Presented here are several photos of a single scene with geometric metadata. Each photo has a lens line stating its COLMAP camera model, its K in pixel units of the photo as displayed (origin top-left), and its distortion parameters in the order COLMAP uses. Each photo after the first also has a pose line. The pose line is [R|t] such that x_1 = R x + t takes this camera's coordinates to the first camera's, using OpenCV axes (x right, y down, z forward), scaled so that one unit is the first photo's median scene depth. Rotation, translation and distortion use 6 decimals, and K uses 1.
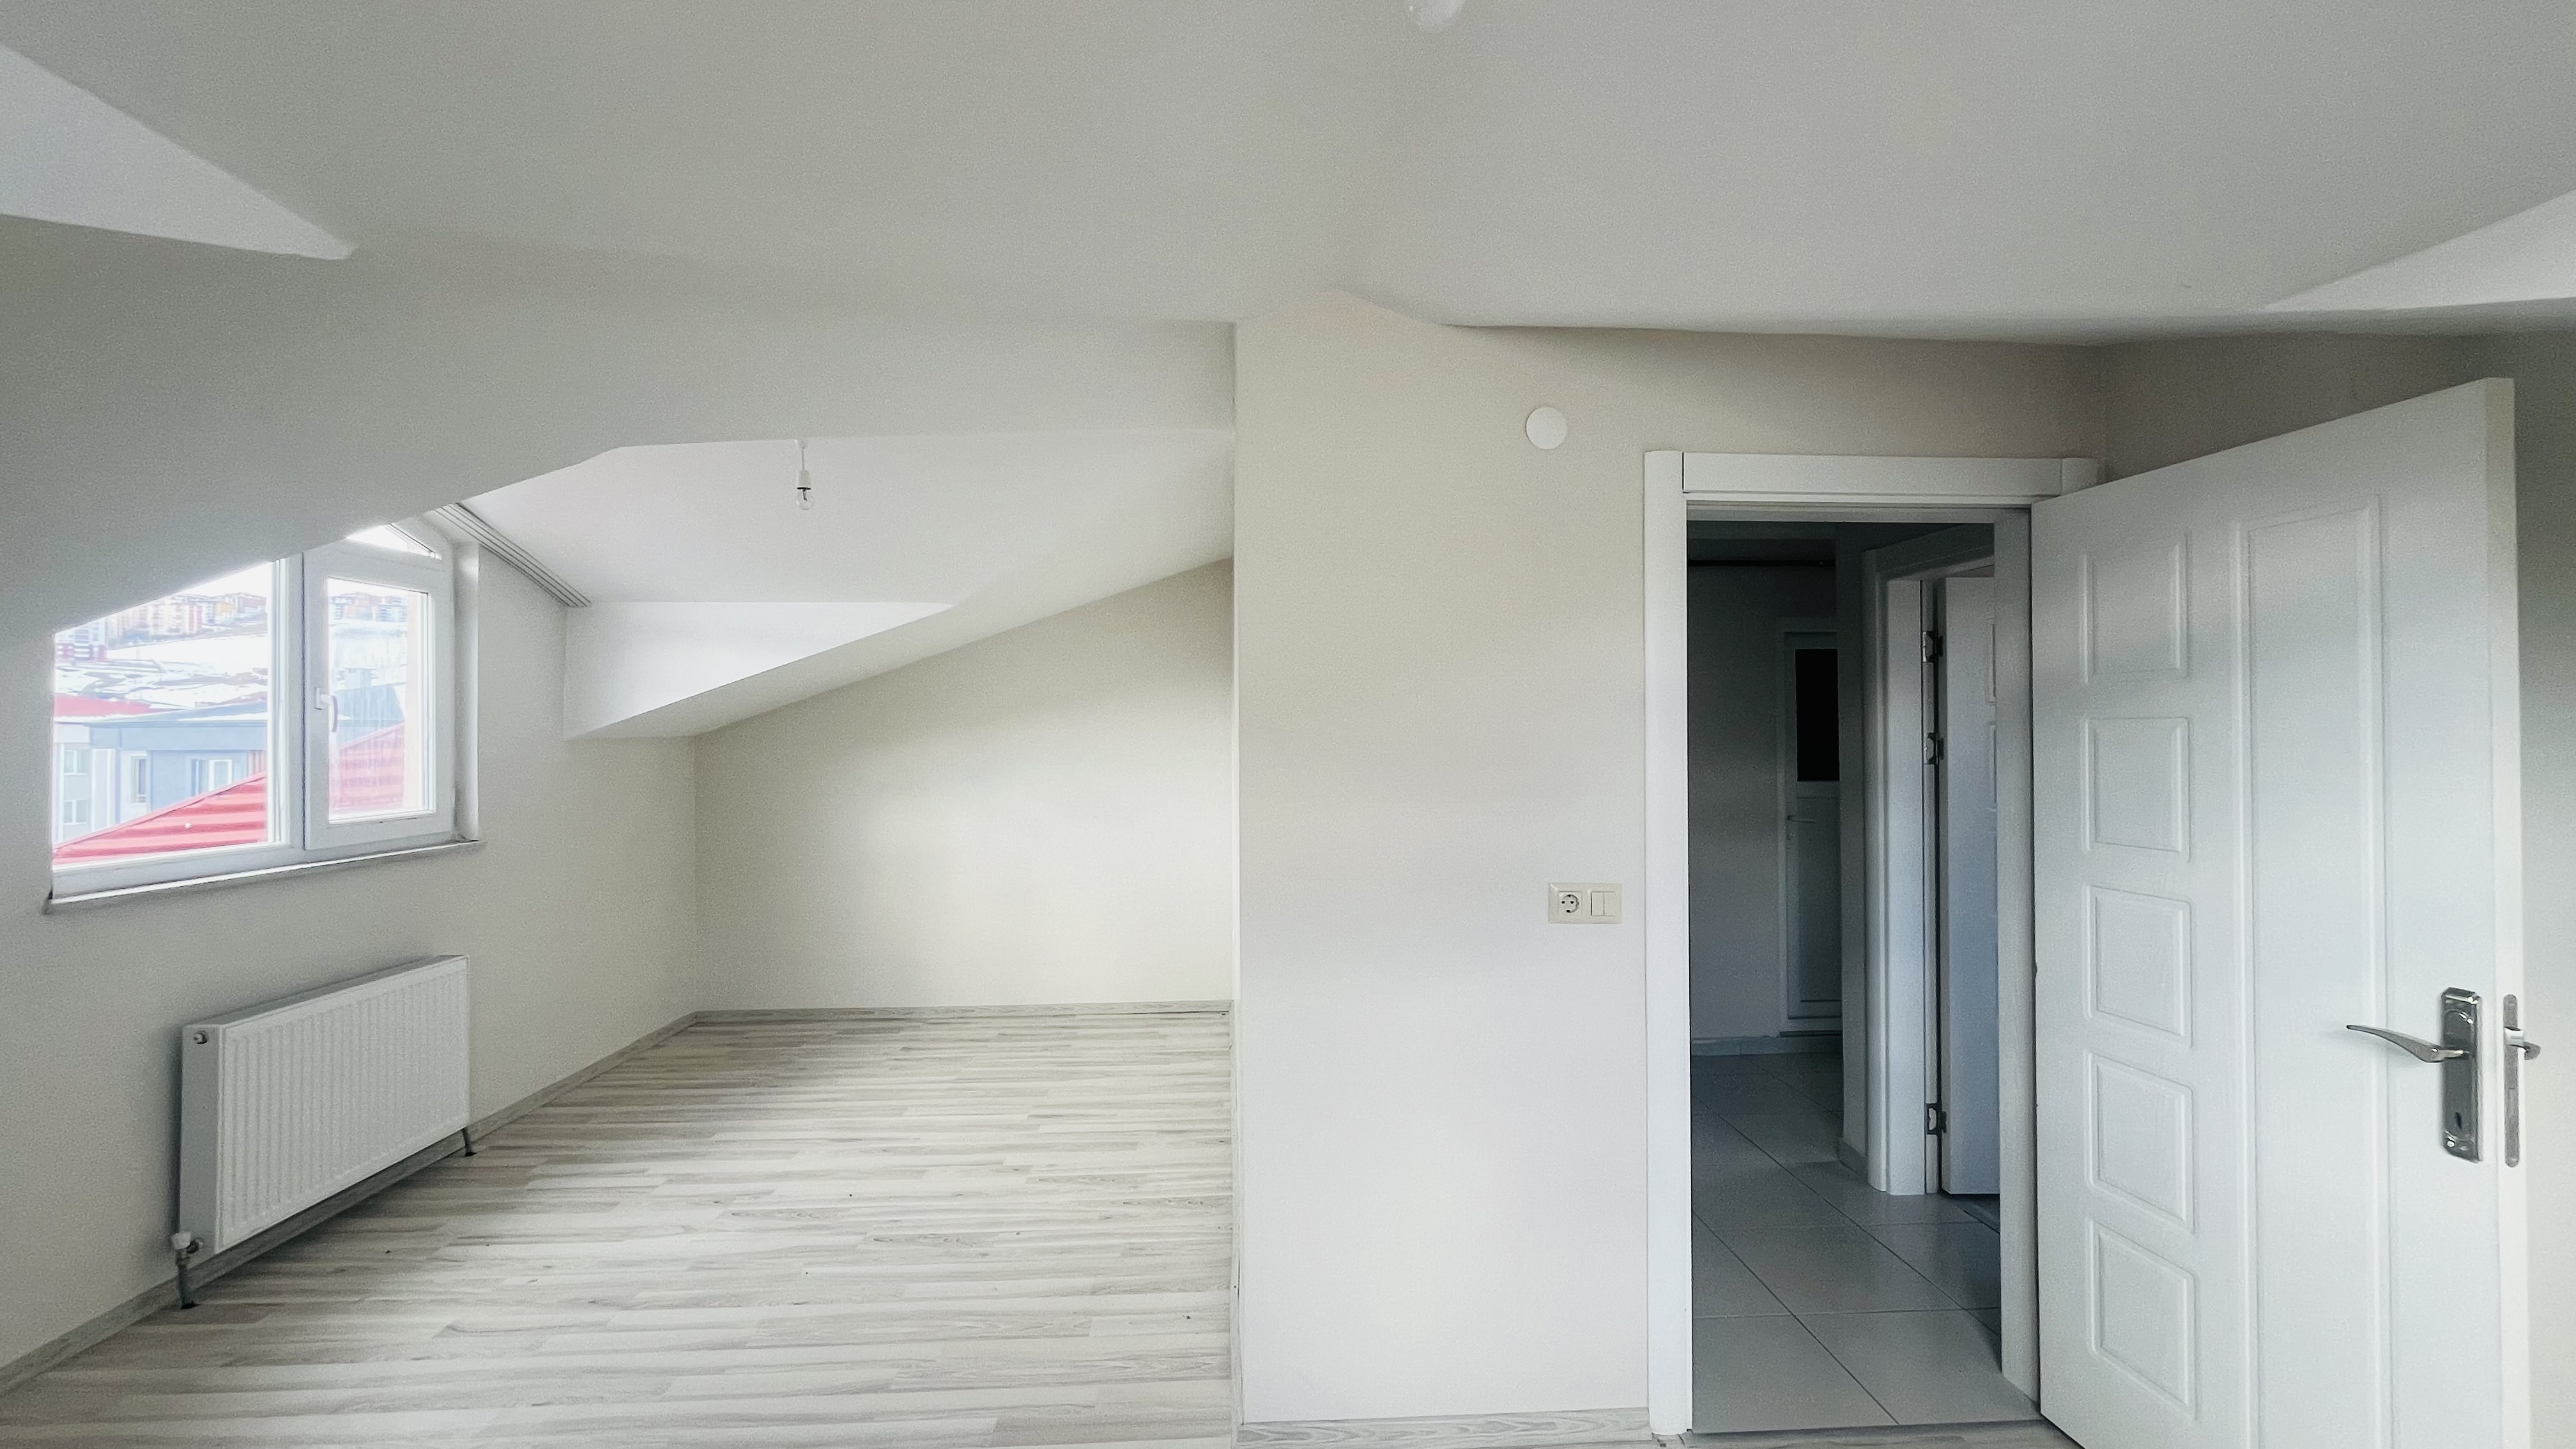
lens RADIAL K [[1035.2, 0, 1283.0], [0, 1035.2, 724.6], [0, 0, 1]] dist [-0.002235, 0.000101]
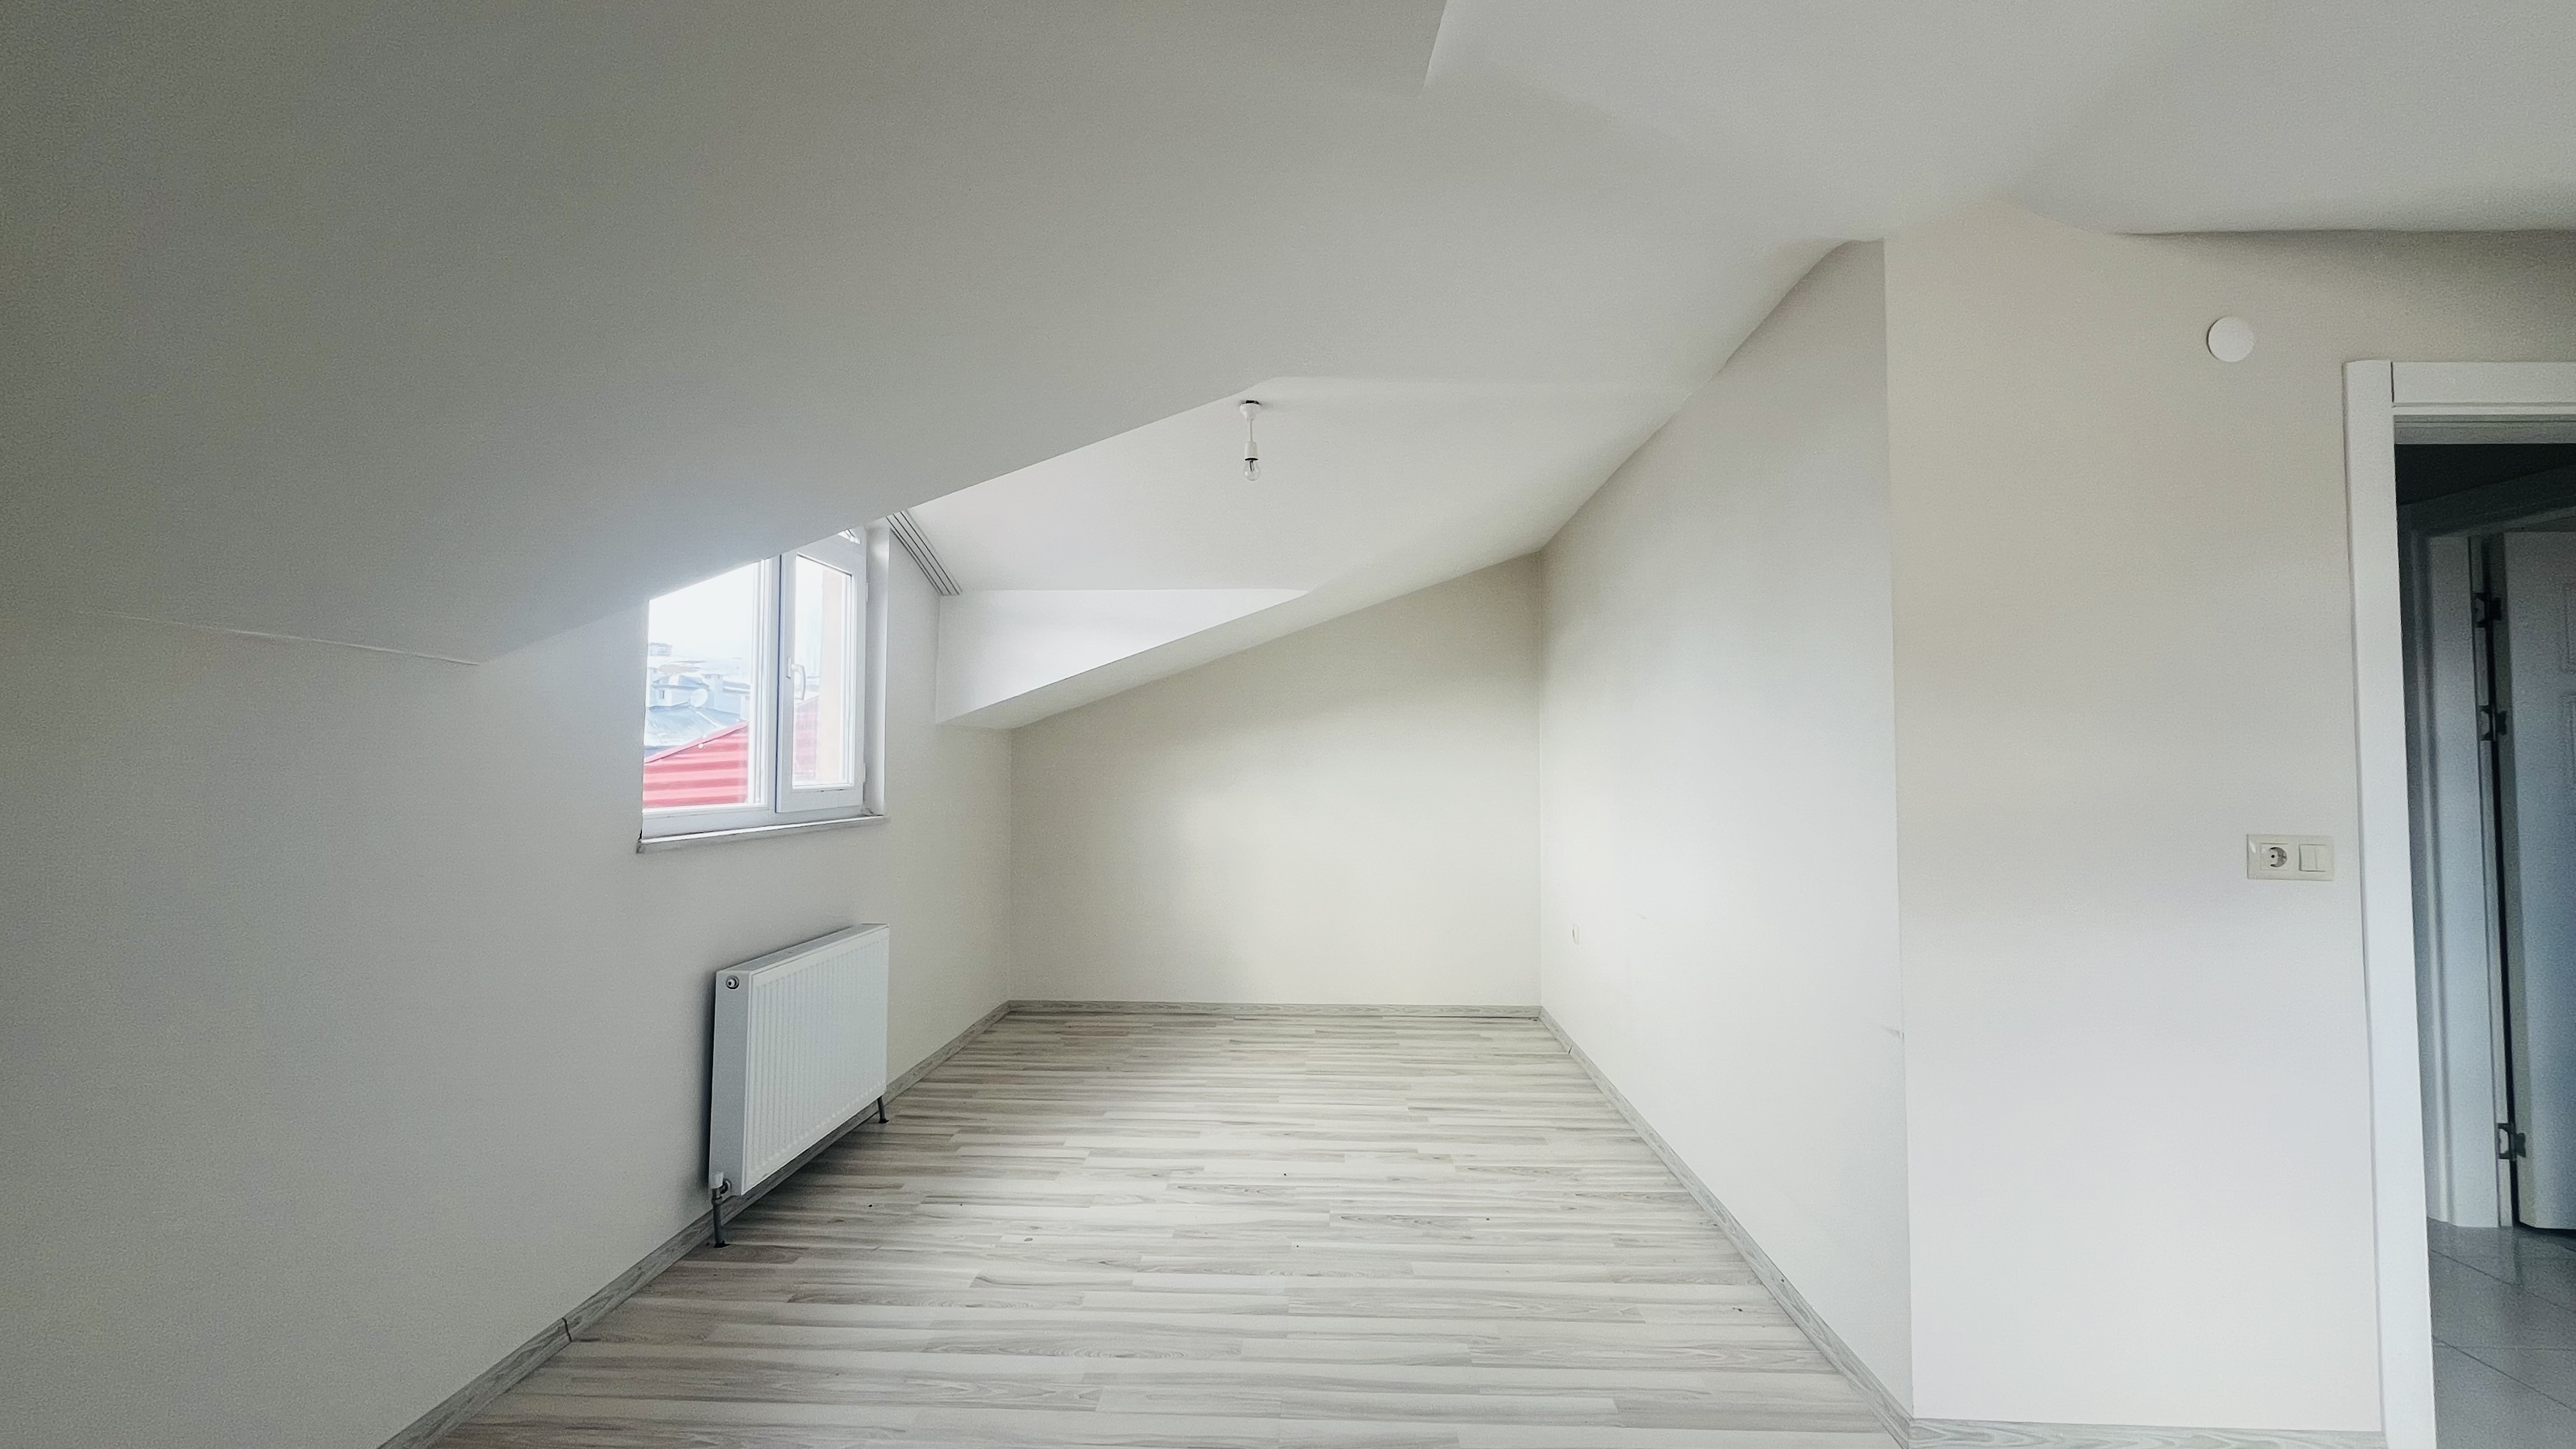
lens RADIAL K [[1035.2, 0, 1284.7], [0, 1035.2, 723.3], [0, 0, 1]] dist [-0.002235, 0.000101]
pose [[0.995491, 0.003994, -0.094772, -0.333650], [-0.007241, 0.999398, -0.033942, 0.062295], [0.094579, 0.034475, 0.994920, 0.010482]]
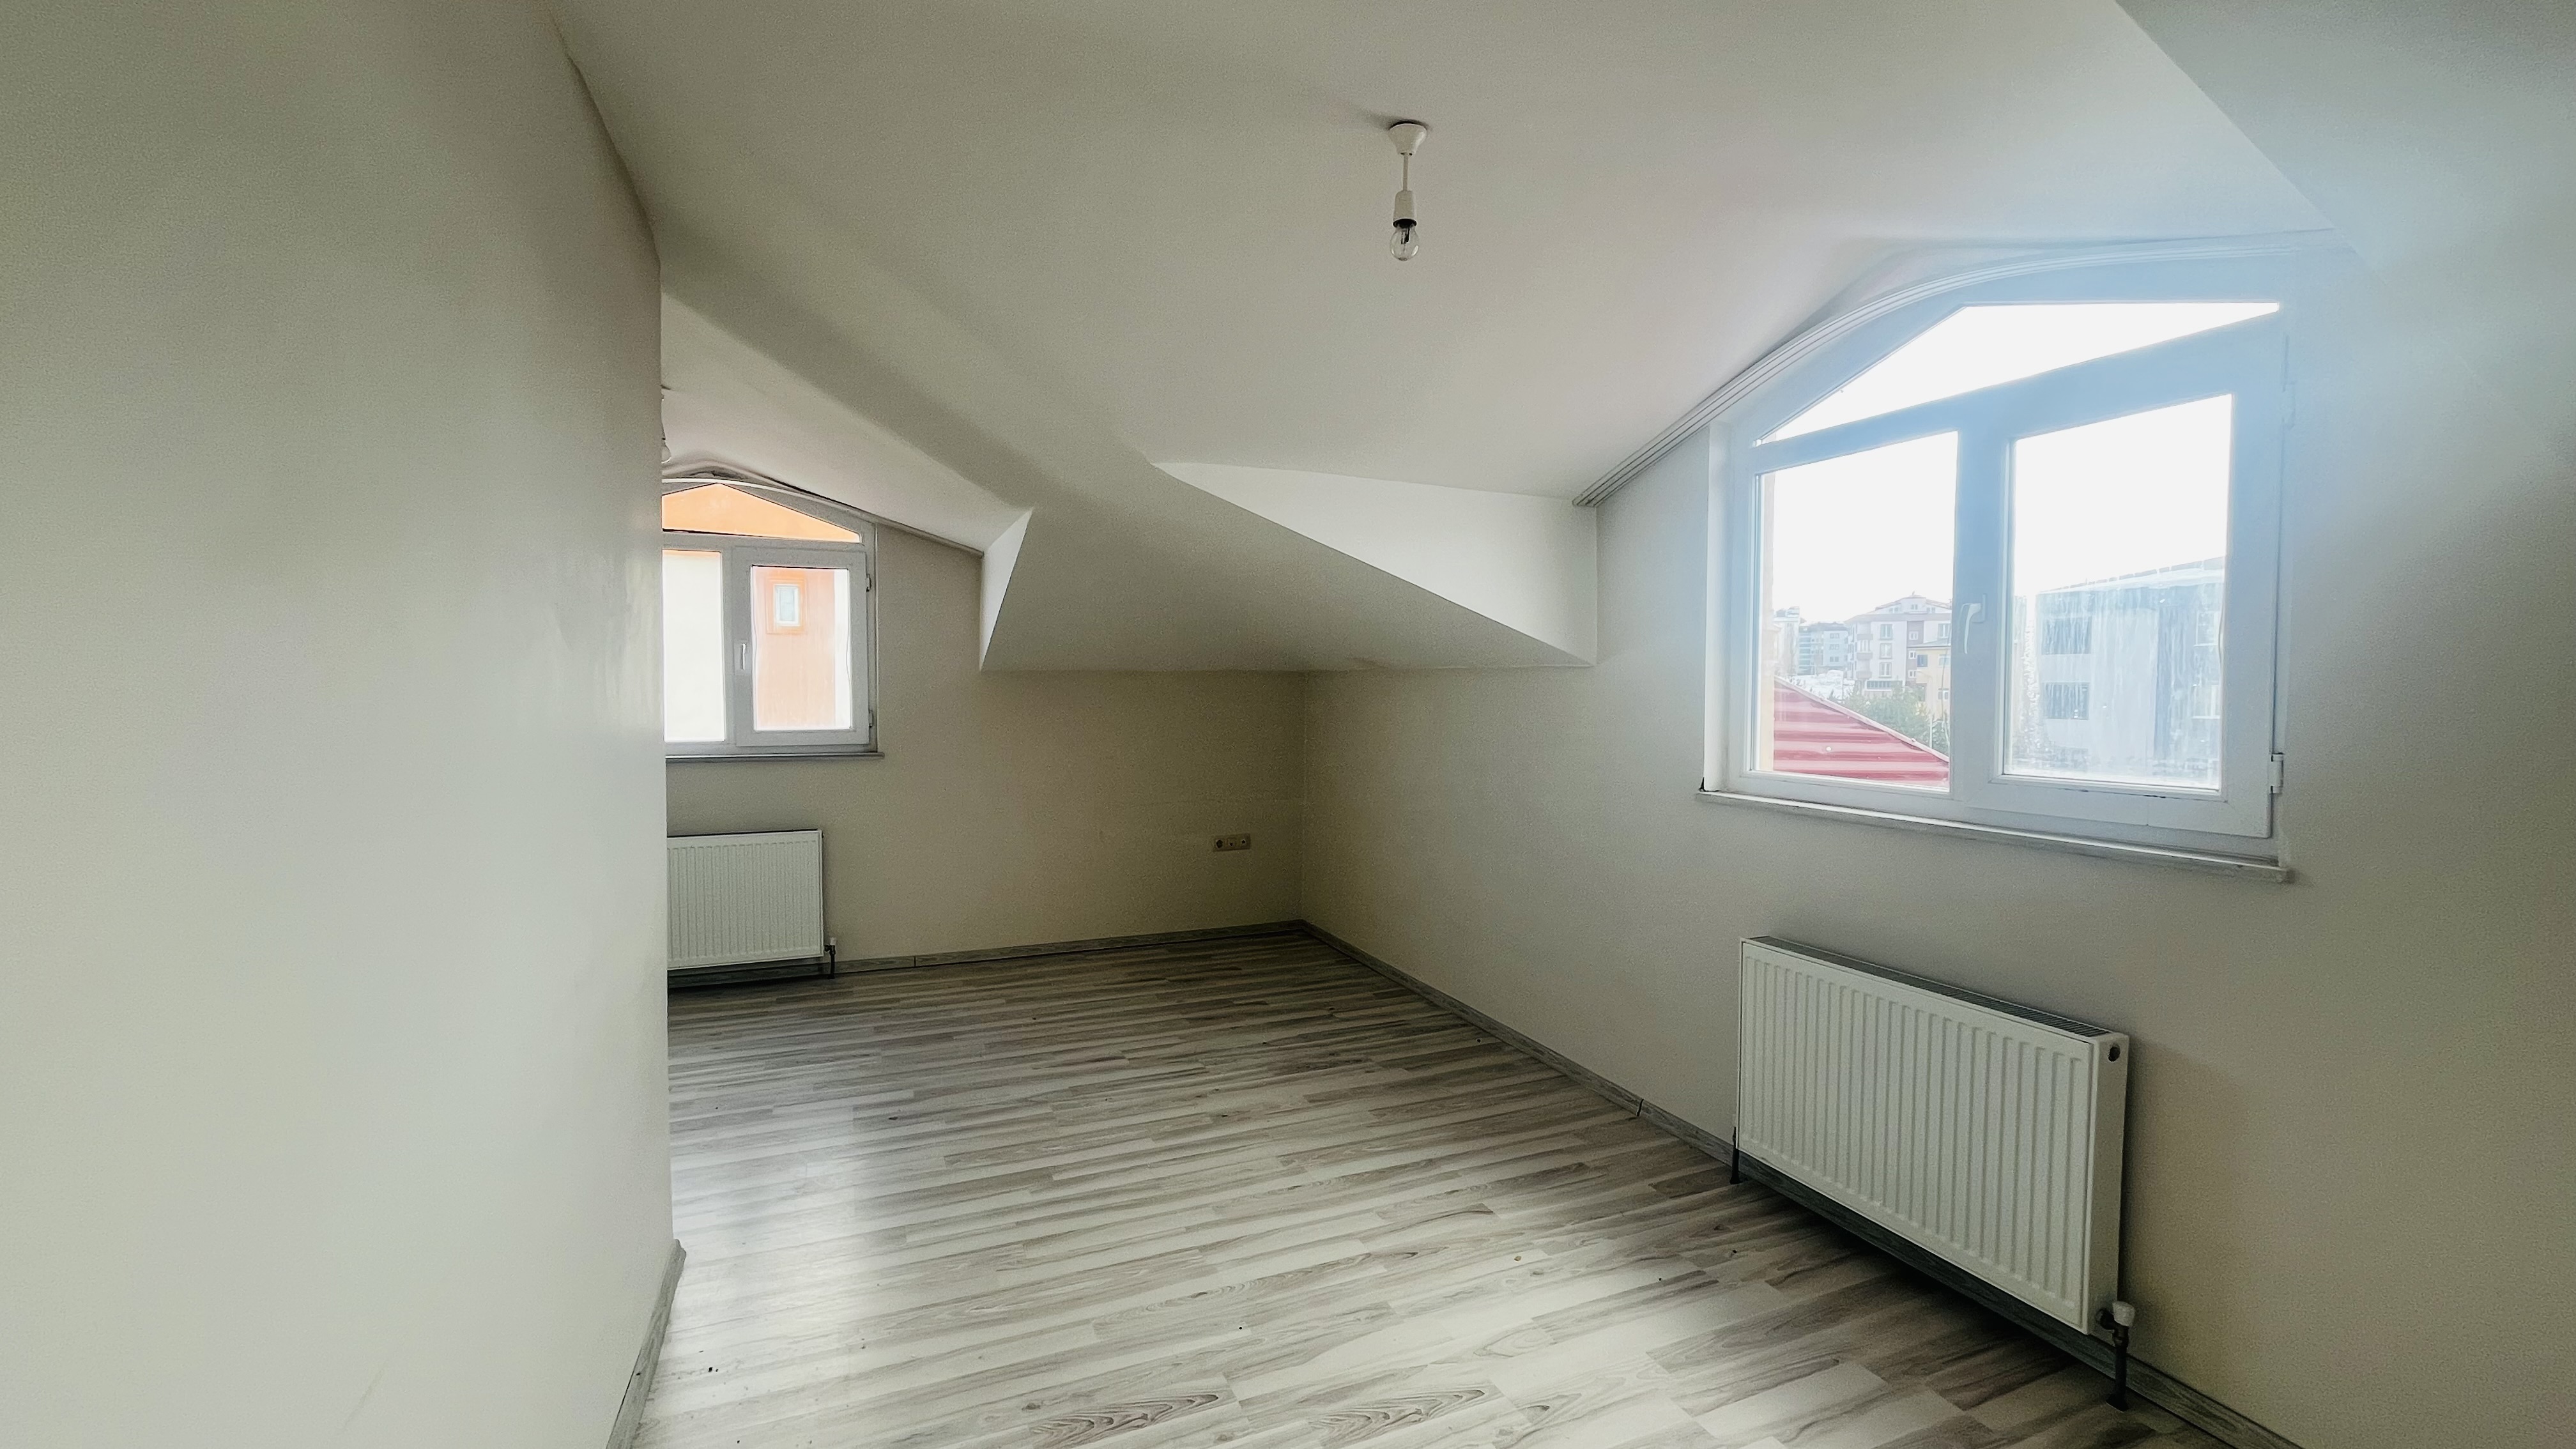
lens RADIAL K [[1035.2, 0, 1285.1], [0, 1035.2, 725.9], [0, 0, 1]] dist [-0.002235, 0.000101]
pose [[-0.940610, 0.011078, -0.339309, -0.198276], [-0.000818, 0.999391, 0.034897, 0.033792], [0.339489, 0.033102, -0.940027, 1.523811]]
